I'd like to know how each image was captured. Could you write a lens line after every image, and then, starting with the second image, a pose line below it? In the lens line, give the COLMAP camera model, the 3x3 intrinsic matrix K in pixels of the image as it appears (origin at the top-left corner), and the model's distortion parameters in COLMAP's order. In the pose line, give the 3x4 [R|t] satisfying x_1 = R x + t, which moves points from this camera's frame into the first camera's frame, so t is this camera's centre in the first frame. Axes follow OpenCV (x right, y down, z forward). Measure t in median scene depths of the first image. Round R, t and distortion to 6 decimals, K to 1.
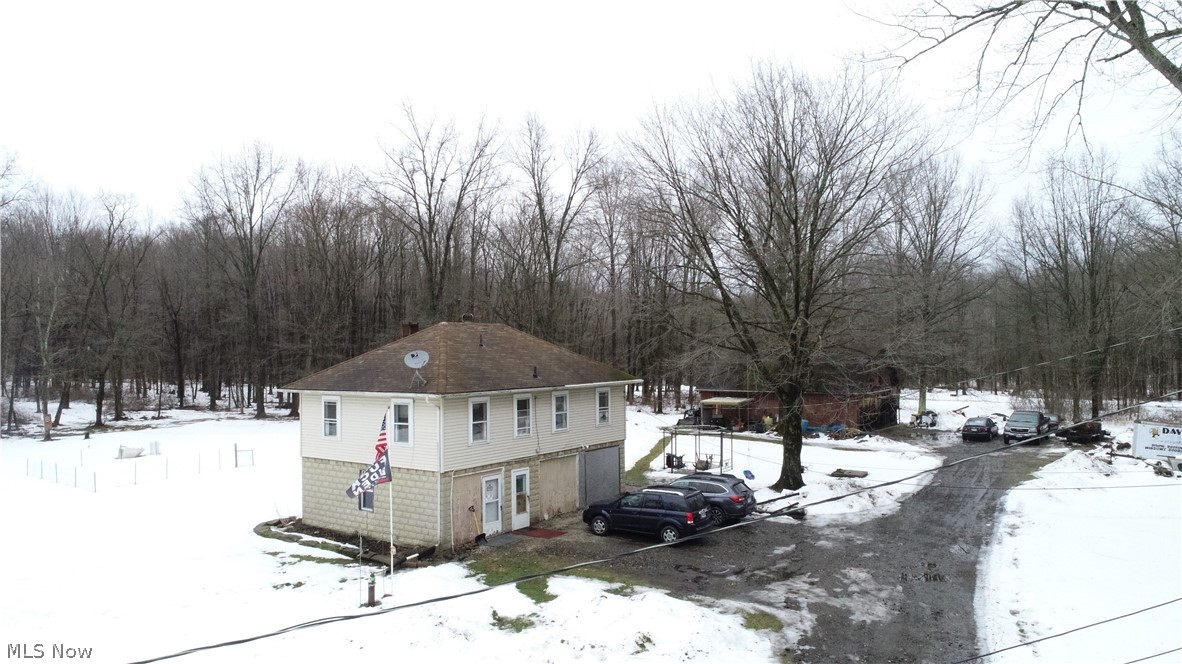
lens RADIAL K [[809.1, 0, 591.0], [0, 809.1, 332.0], [0, 0, 1]] dist [0.003223, -0.002178]
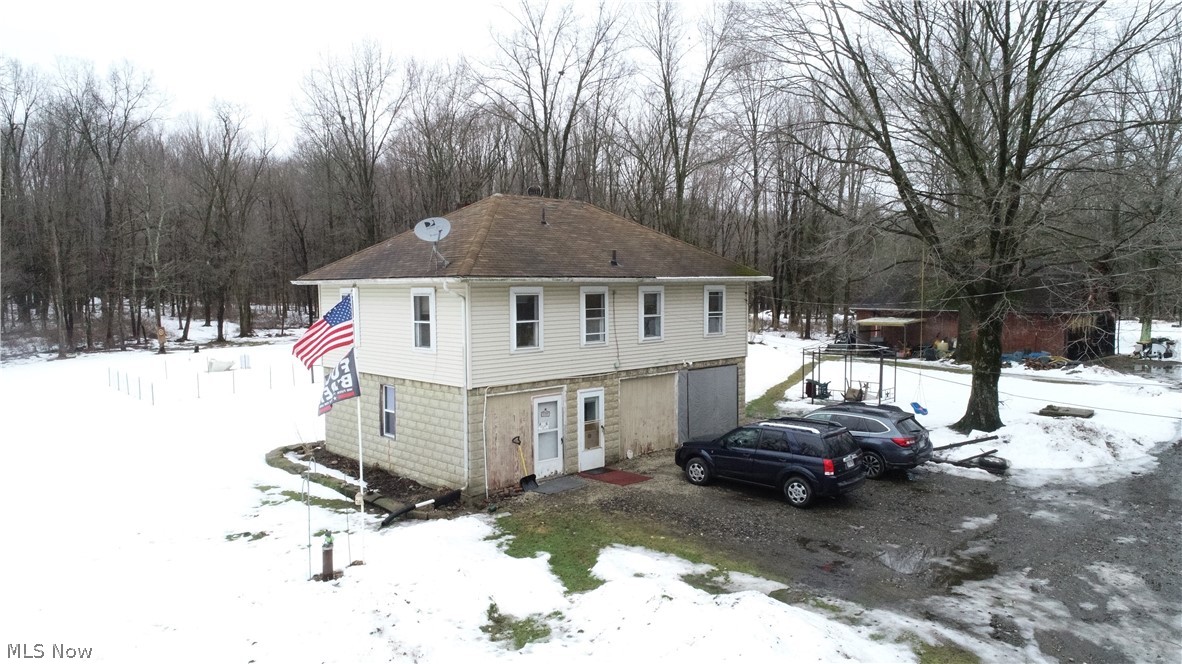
lens RADIAL K [[809.1, 0, 591.0], [0, 809.1, 332.0], [0, 0, 1]] dist [0.003223, -0.002178]
pose [[0.982784, 0.014525, -0.184184, 0.047790], [0.000743, 0.996586, 0.082560, 0.059838], [0.184754, -0.081275, 0.979418, 0.300407]]
